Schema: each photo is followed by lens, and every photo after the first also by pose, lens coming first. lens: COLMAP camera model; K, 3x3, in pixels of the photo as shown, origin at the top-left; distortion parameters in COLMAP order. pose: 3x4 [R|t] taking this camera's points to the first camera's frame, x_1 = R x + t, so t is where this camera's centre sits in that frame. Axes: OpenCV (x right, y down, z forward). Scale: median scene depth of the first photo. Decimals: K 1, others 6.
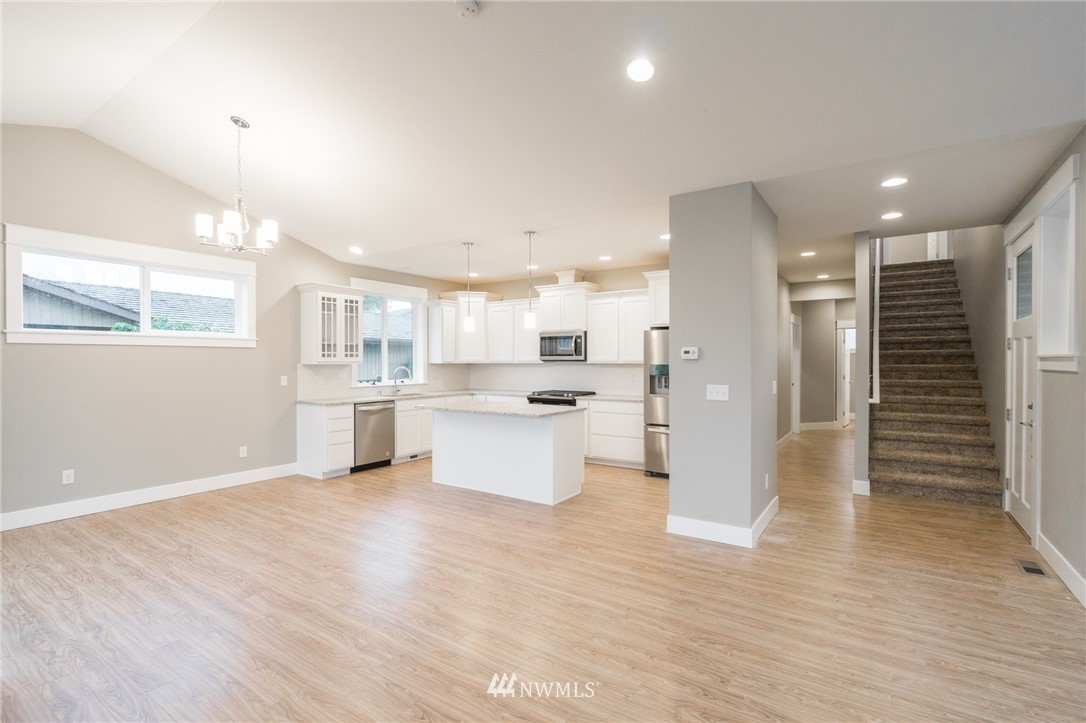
lens RADIAL K [[492.6, 0, 541.4], [0, 492.6, 362.6], [0, 0, 1]] dist [-0.011539, 0.006355]
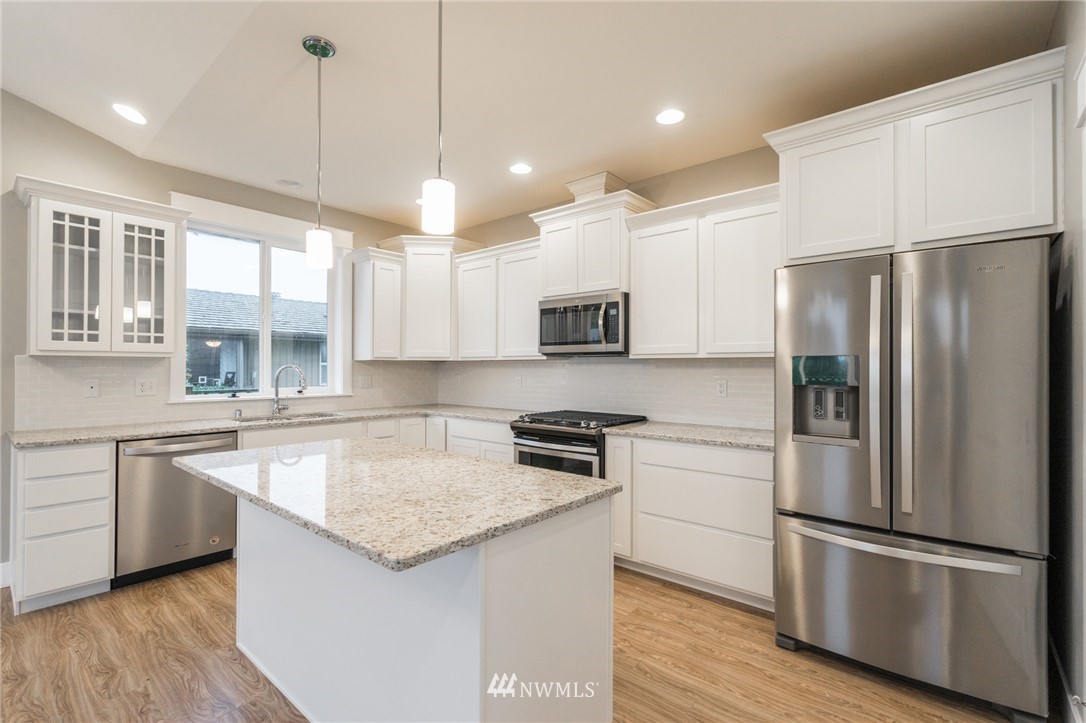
lens RADIAL K [[492.6, 0, 541.1], [0, 492.6, 360.7], [0, 0, 1]] dist [-0.011539, 0.006355]
pose [[0.994839, 0.002718, -0.101426, 0.055122], [-0.004585, 0.999824, -0.018182, 0.013002], [0.101359, 0.018554, 0.994677, 0.506626]]
